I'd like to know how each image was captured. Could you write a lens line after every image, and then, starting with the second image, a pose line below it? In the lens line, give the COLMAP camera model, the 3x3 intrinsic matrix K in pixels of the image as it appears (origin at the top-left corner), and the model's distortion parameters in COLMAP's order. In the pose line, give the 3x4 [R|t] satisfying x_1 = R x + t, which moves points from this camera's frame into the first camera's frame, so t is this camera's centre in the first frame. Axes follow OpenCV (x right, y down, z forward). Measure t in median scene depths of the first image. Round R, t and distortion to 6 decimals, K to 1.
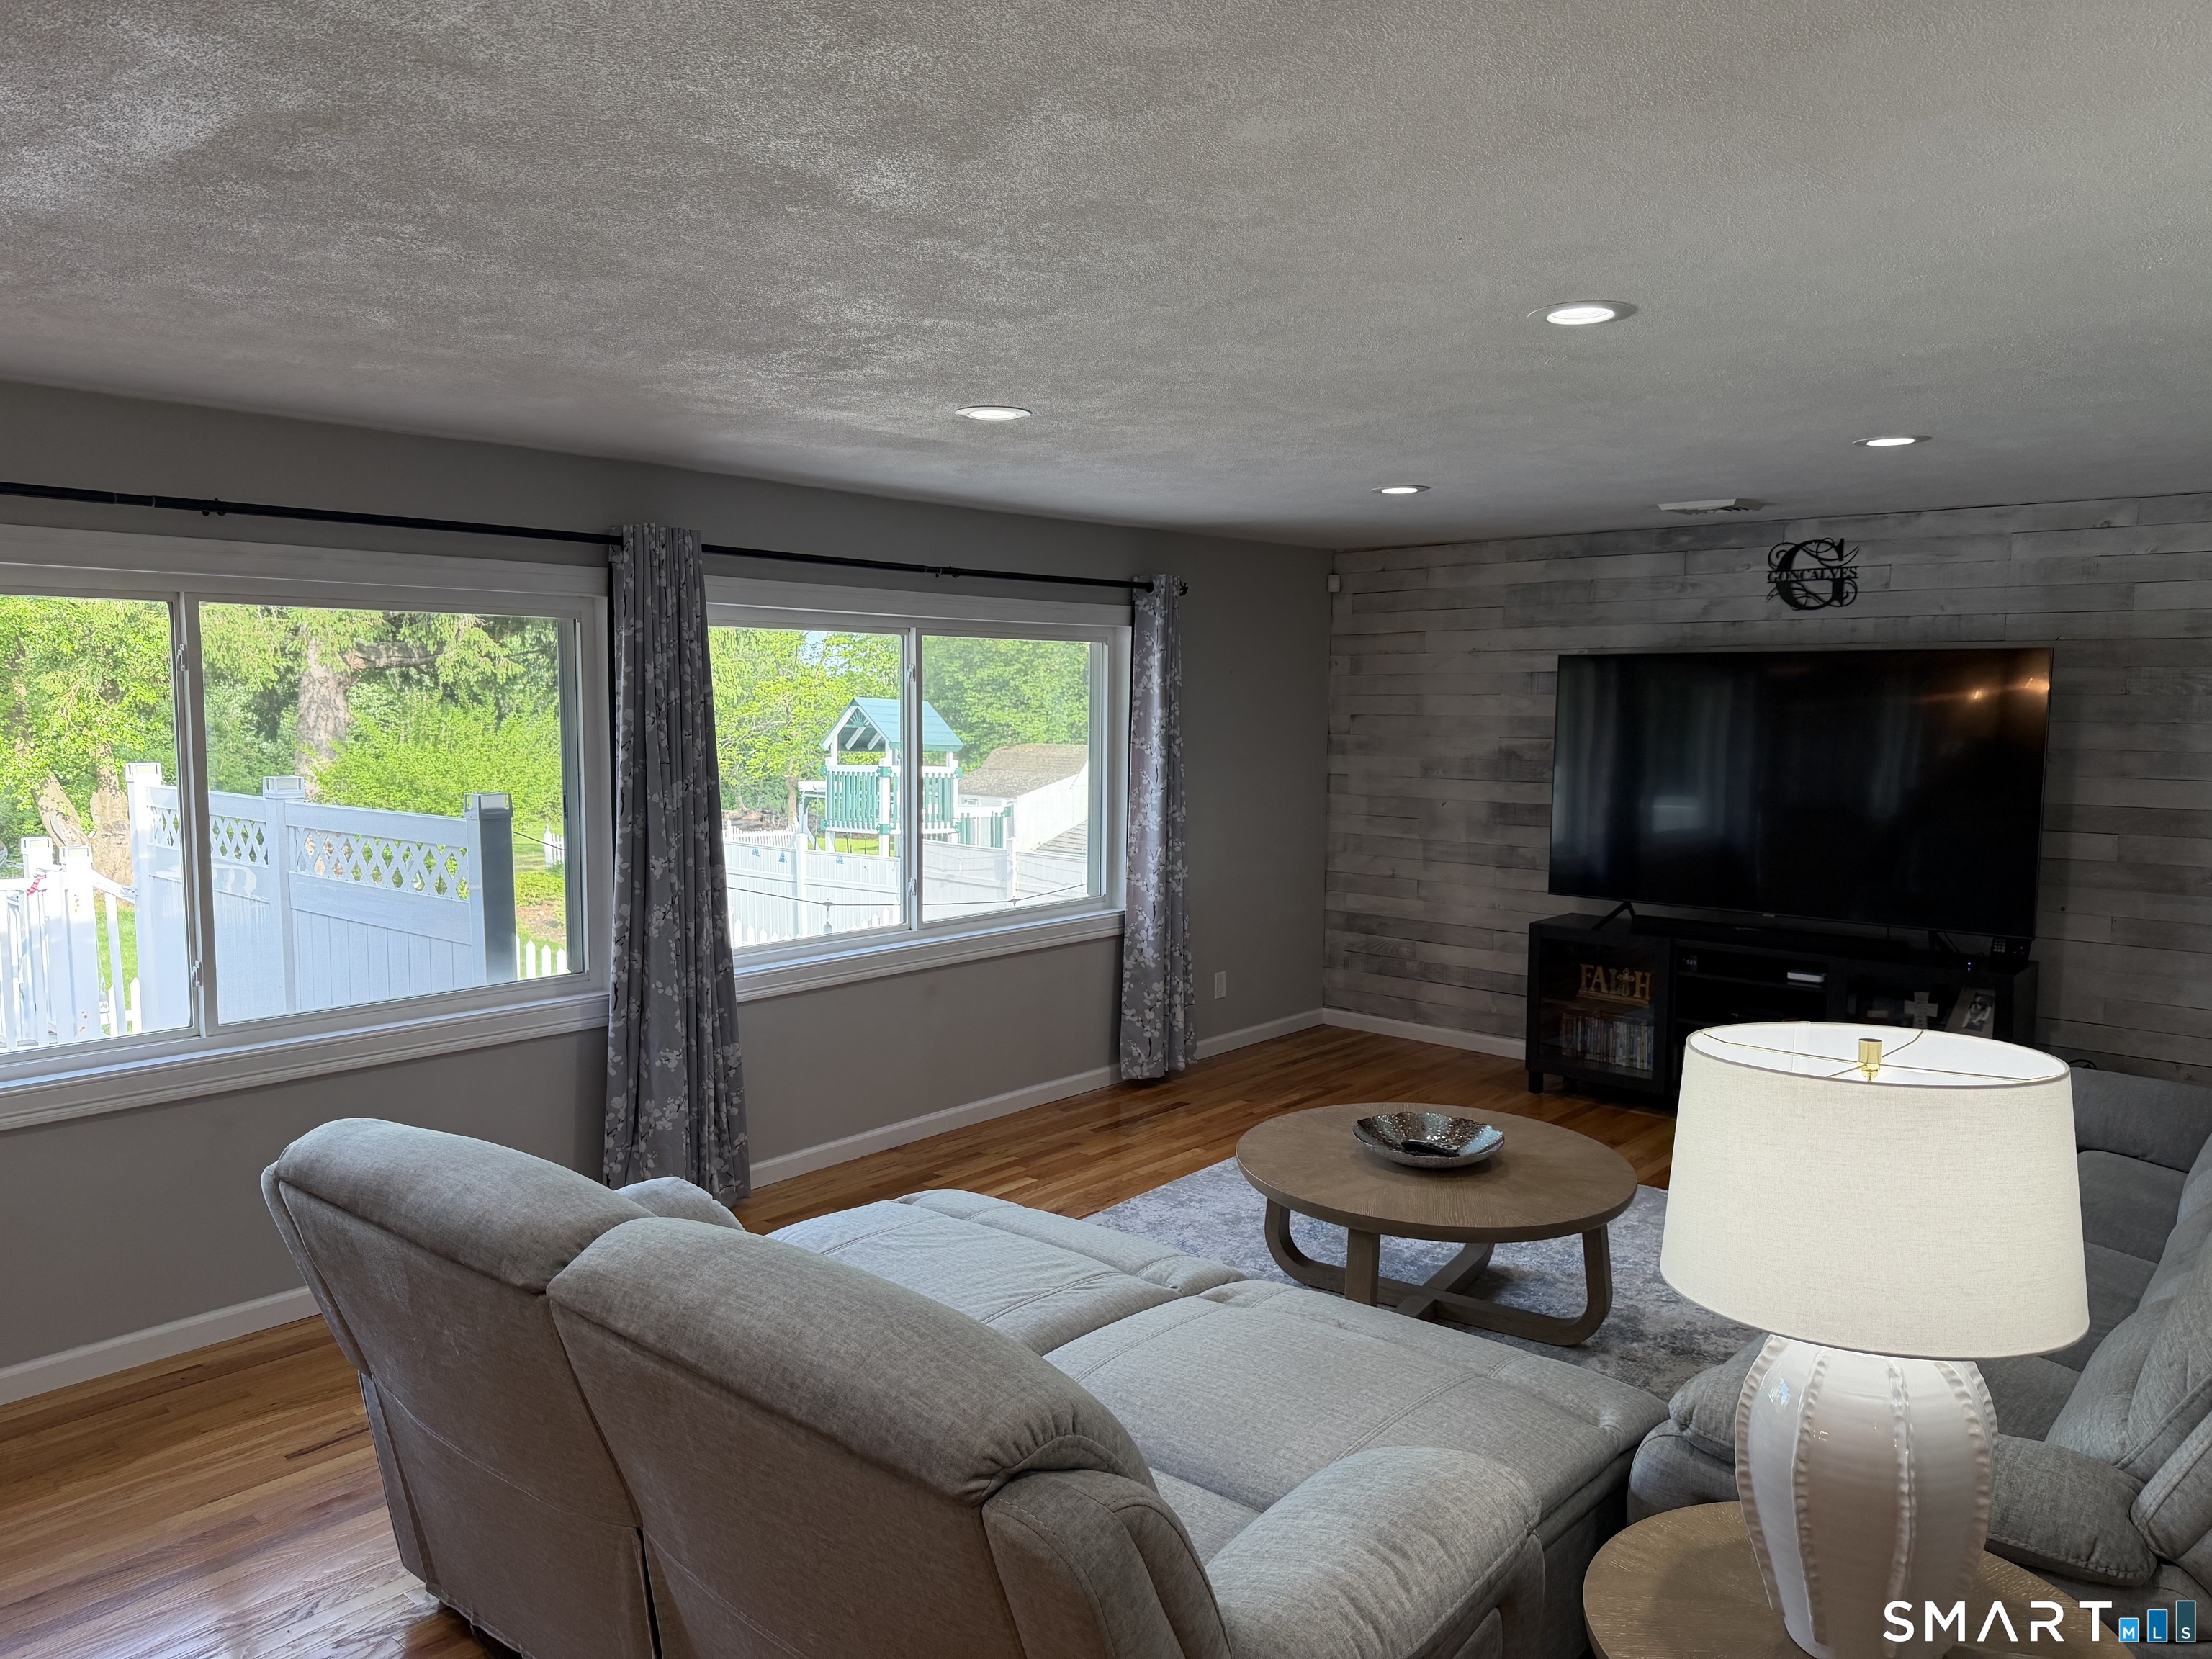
lens RADIAL K [[1550.2, 0, 1088.3], [0, 1550.2, 833.5], [0, 0, 1]] dist [0.043339, -0.052508]
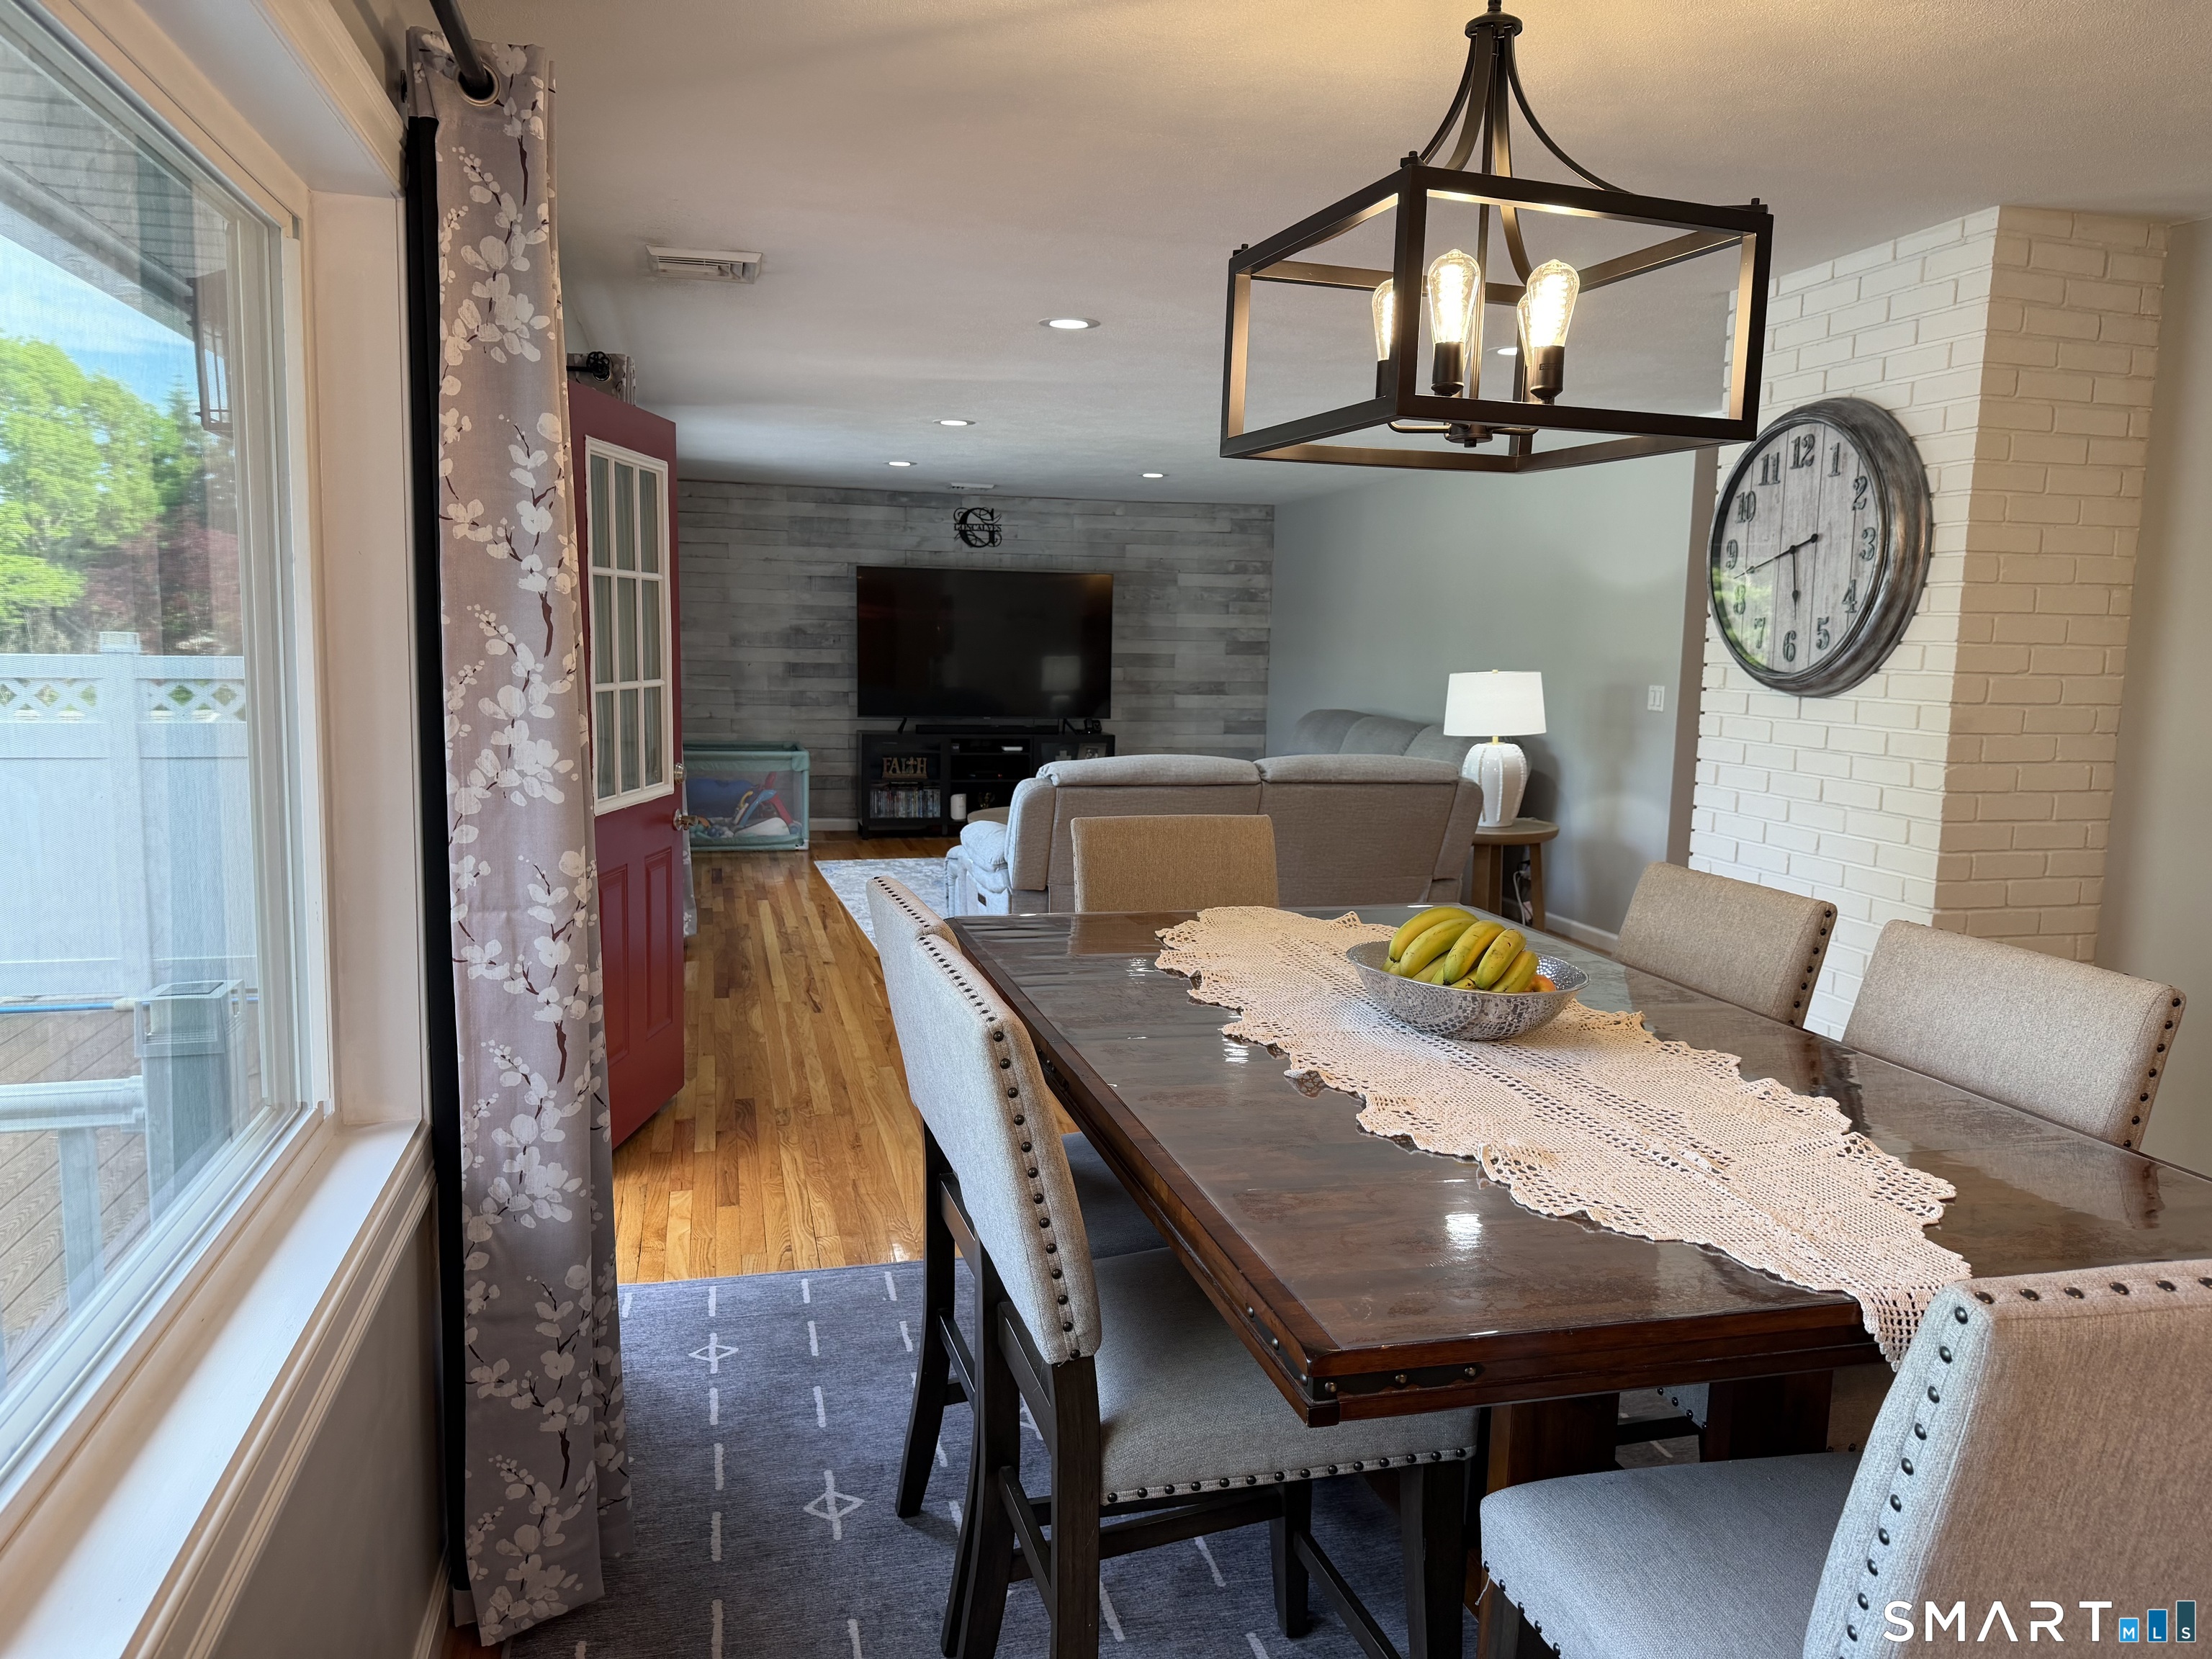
lens RADIAL K [[1550.2, 0, 1118.8], [0, 1550.2, 832.2], [0, 0, 1]] dist [0.043339, -0.052508]
pose [[0.549481, -0.097175, 0.829836, -0.871944], [0.059502, 0.995243, 0.077145, 0.048963], [-0.833385, 0.006987, 0.552649, -0.099890]]
